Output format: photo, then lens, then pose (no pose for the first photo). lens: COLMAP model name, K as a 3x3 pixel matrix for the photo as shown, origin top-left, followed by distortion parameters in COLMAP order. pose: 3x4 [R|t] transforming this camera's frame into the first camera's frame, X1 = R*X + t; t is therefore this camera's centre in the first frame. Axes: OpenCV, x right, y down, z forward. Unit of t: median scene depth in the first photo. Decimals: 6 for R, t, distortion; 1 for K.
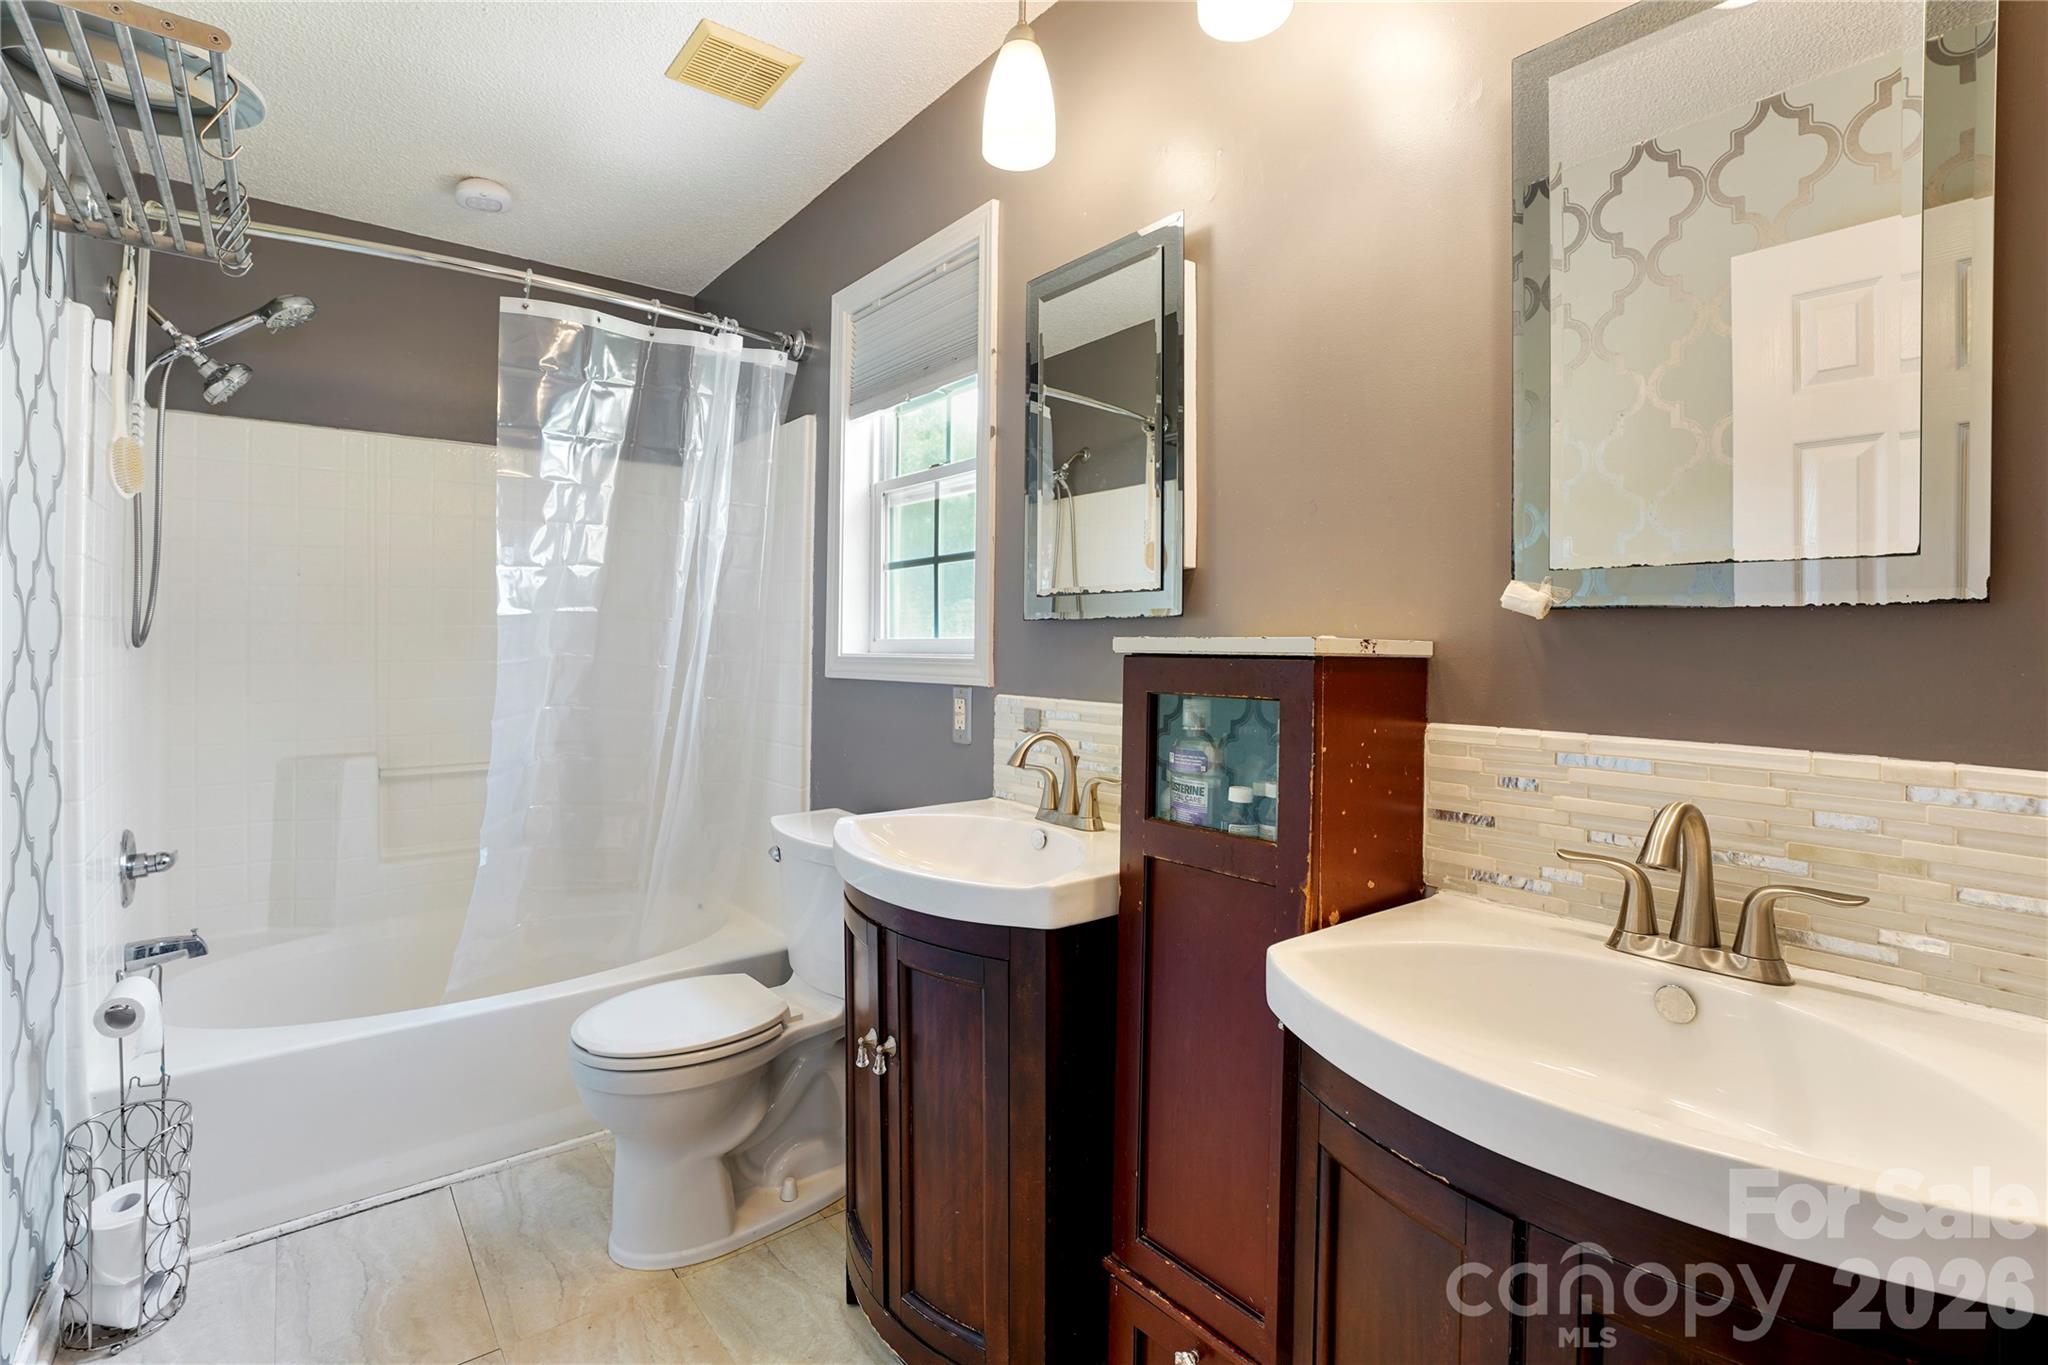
lens RADIAL K [[946.0, 0, 1026.0], [0, 946.0, 646.0], [0, 0, 1]] dist [-0.046157, 0.017016]
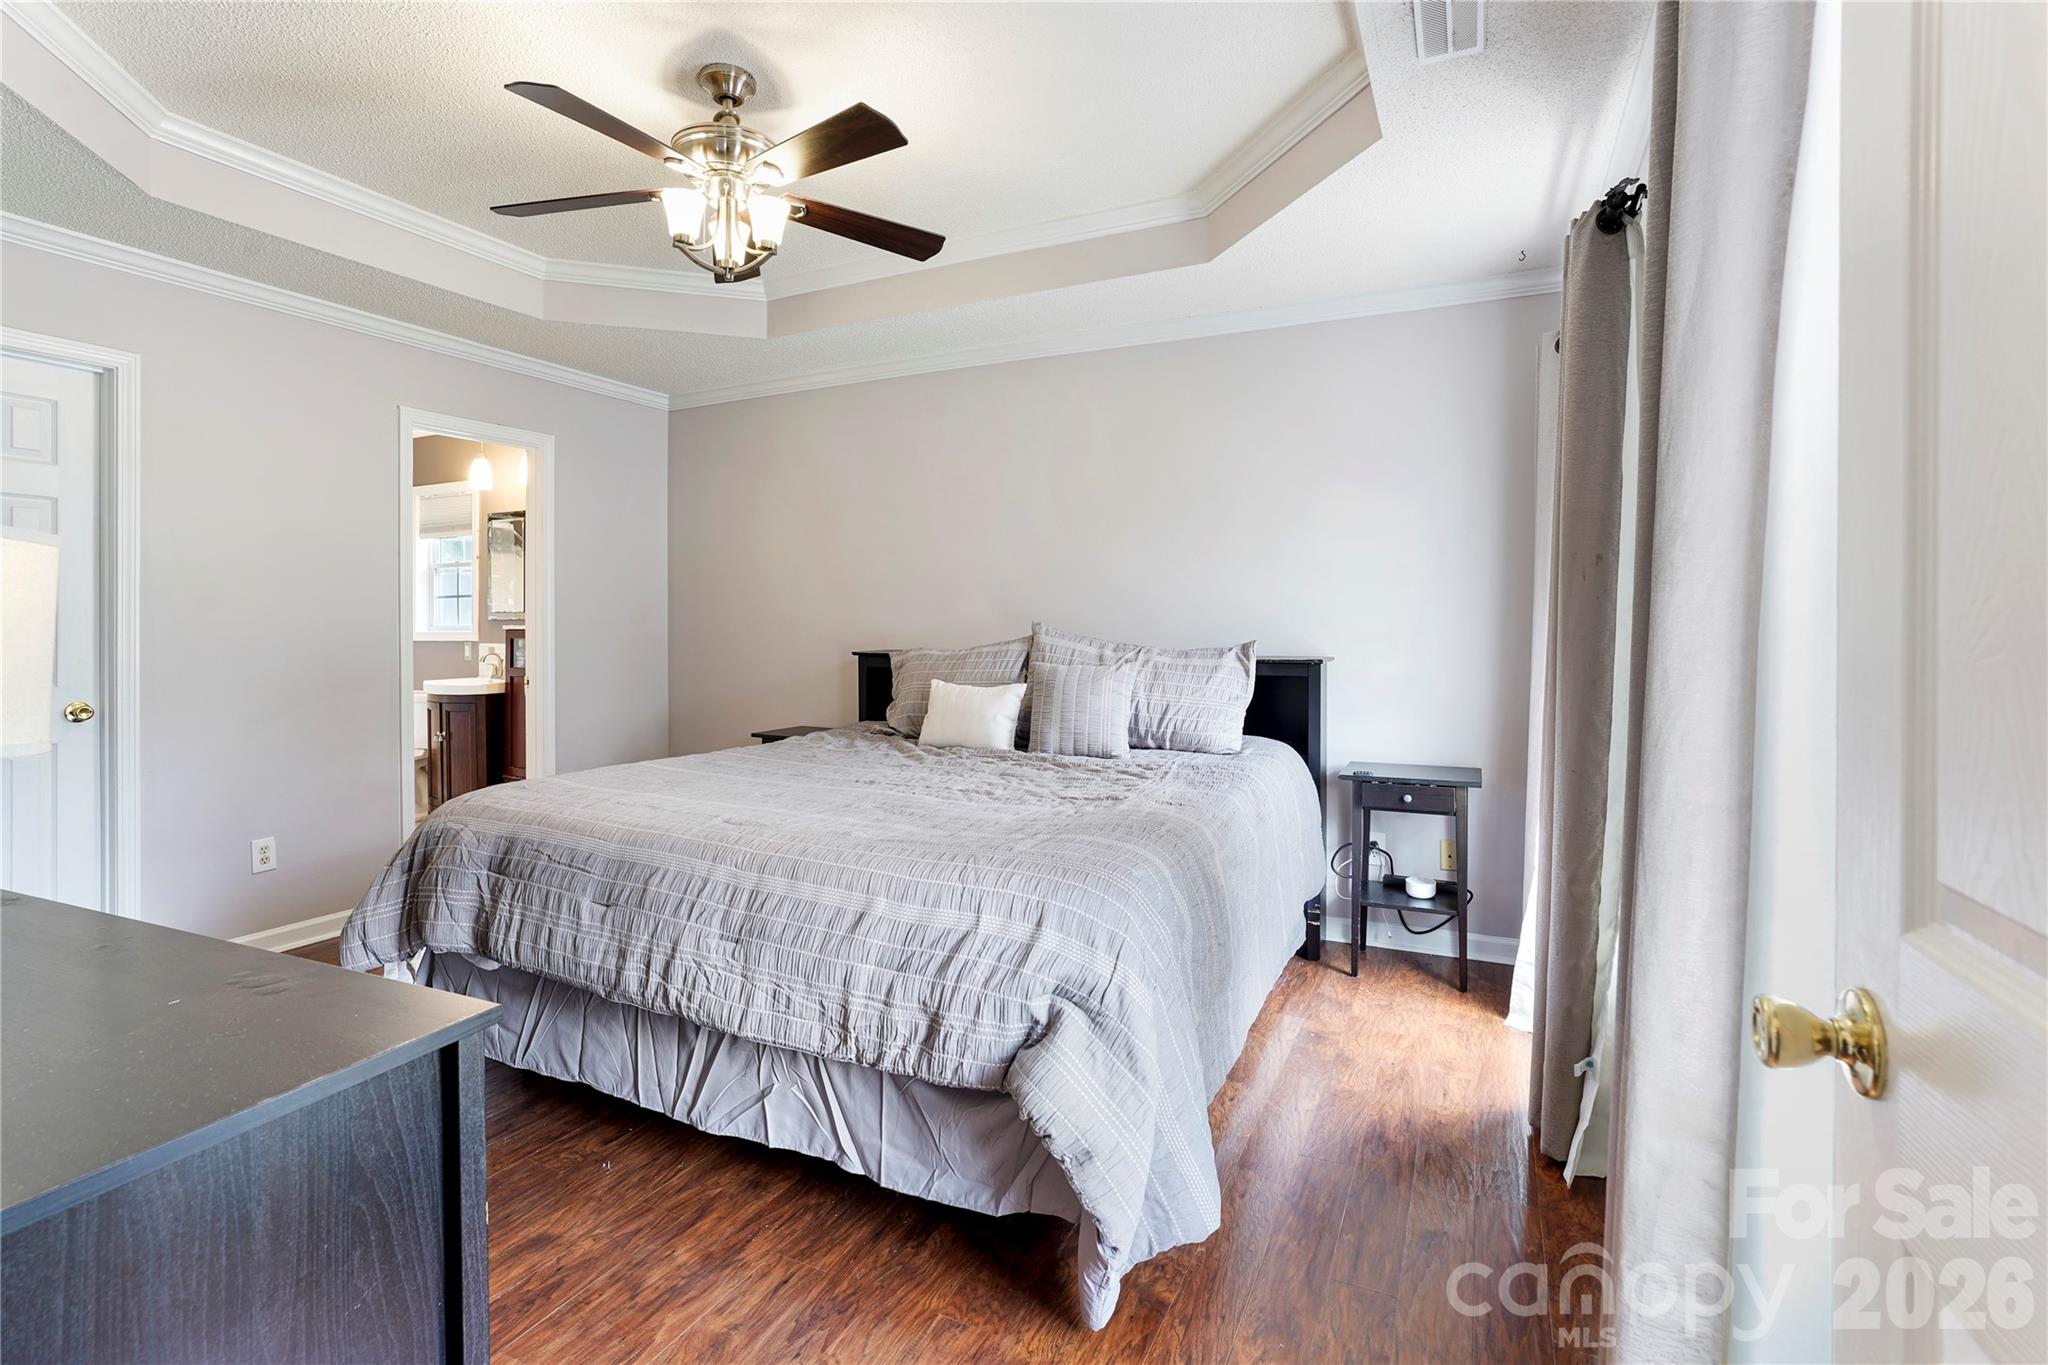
lens RADIAL K [[946.0, 0, 1026.0], [0, 946.0, 646.0], [0, 0, 1]] dist [-0.046157, 0.017016]
pose [[0.905995, -0.010796, 0.423151, 0.318955], [0.003107, 0.999817, 0.018858, 0.008076], [-0.423278, -0.015770, 0.905863, -2.712209]]
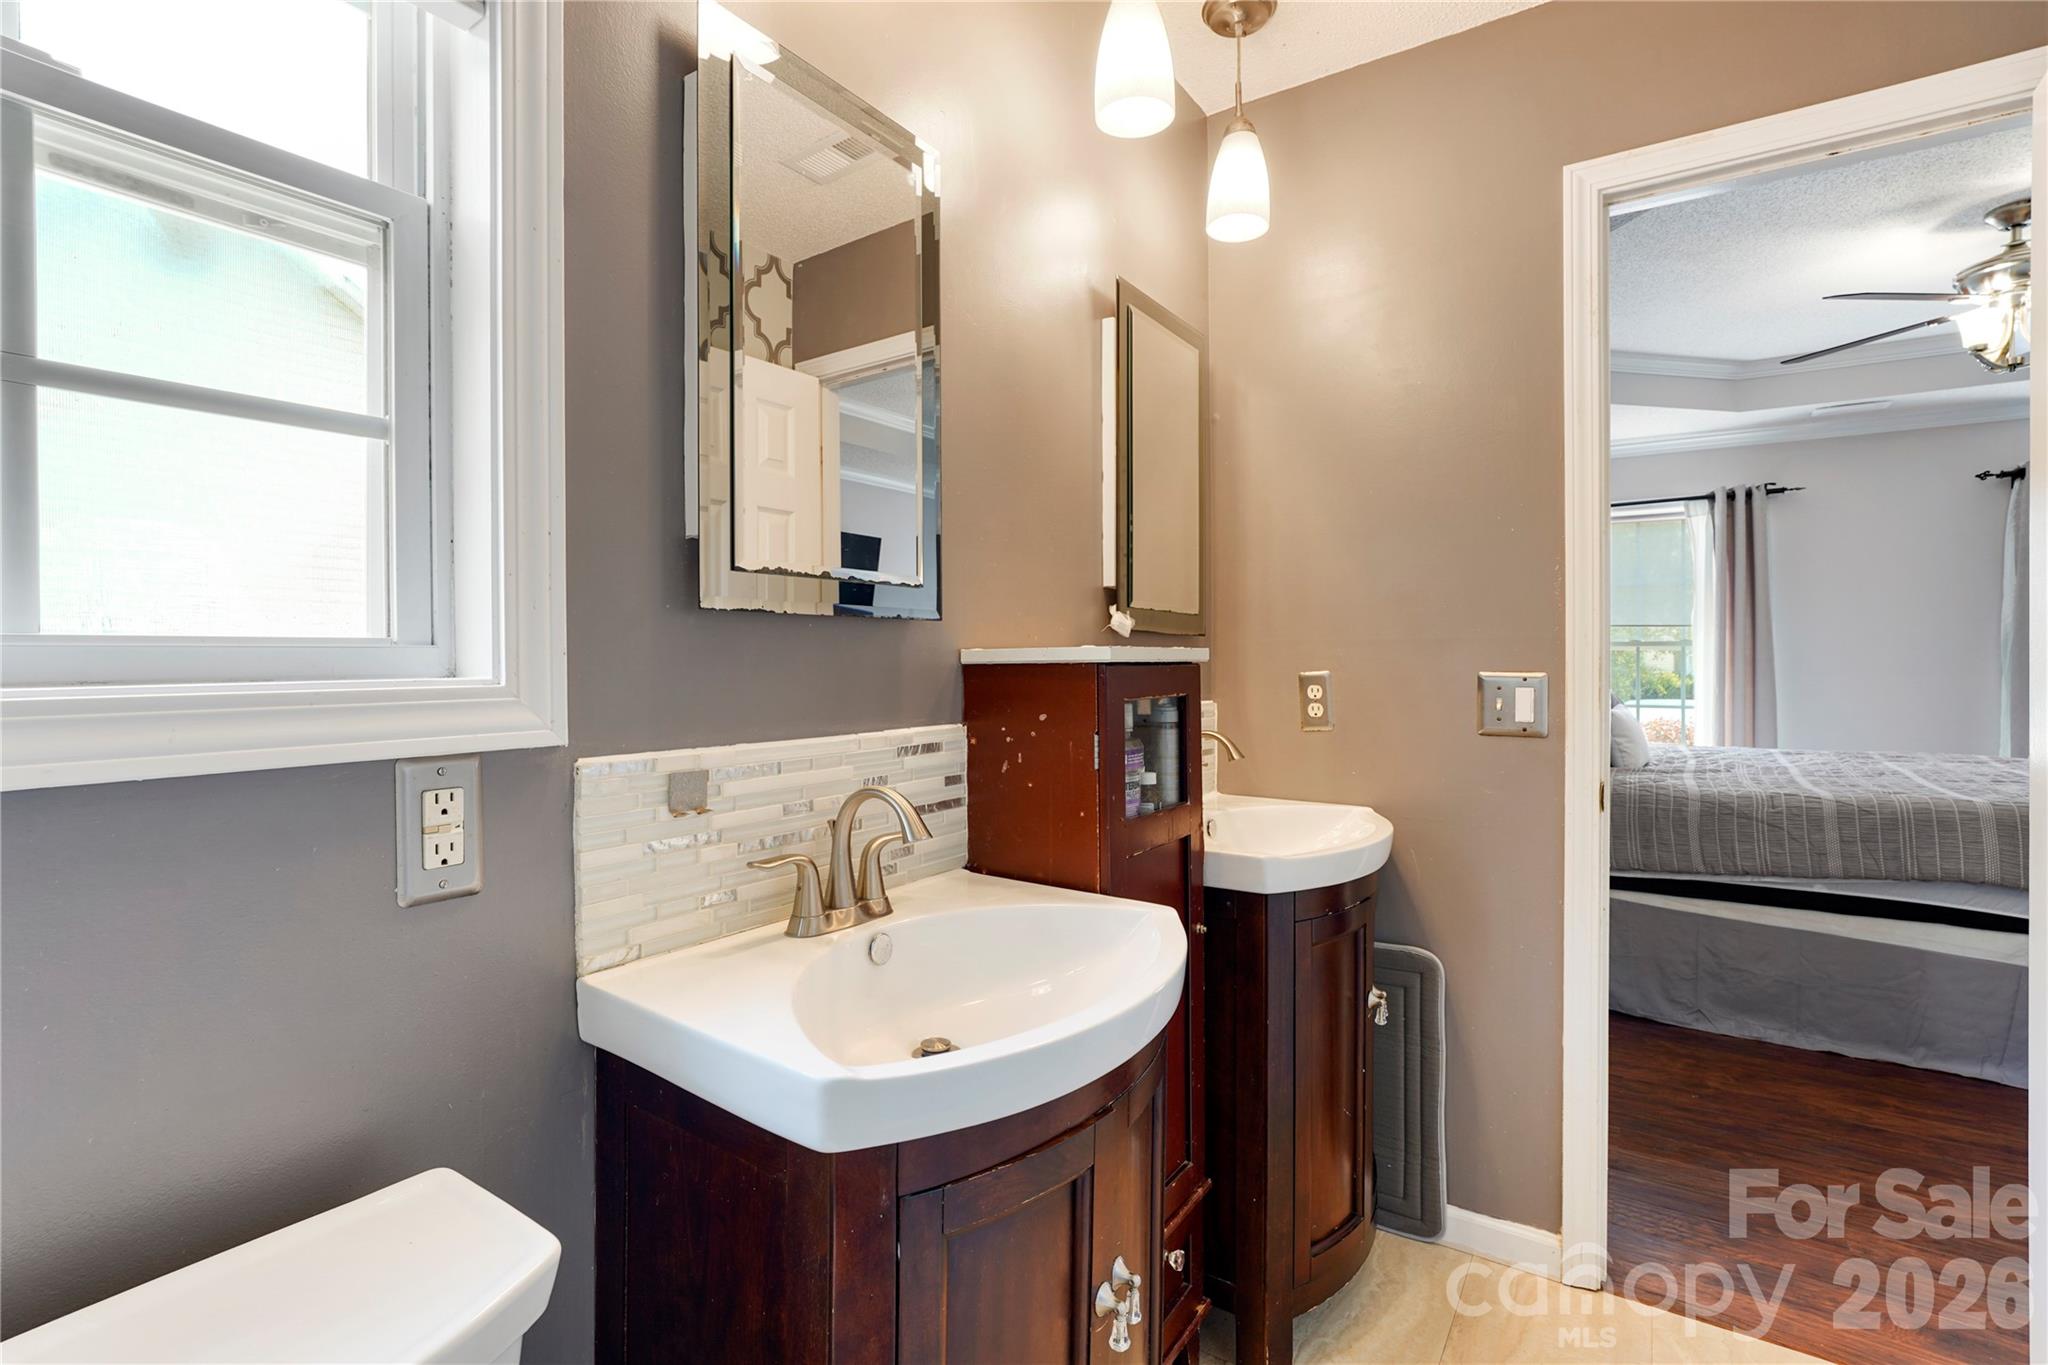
lens RADIAL K [[946.0, 0, 1026.0], [0, 946.0, 646.0], [0, 0, 1]] dist [-0.046157, 0.017016]
pose [[-0.286250, 0.029427, 0.957703, -0.587878], [0.023378, 0.999445, -0.023722, 0.012163], [-0.957870, 0.015599, -0.286780, 1.003647]]
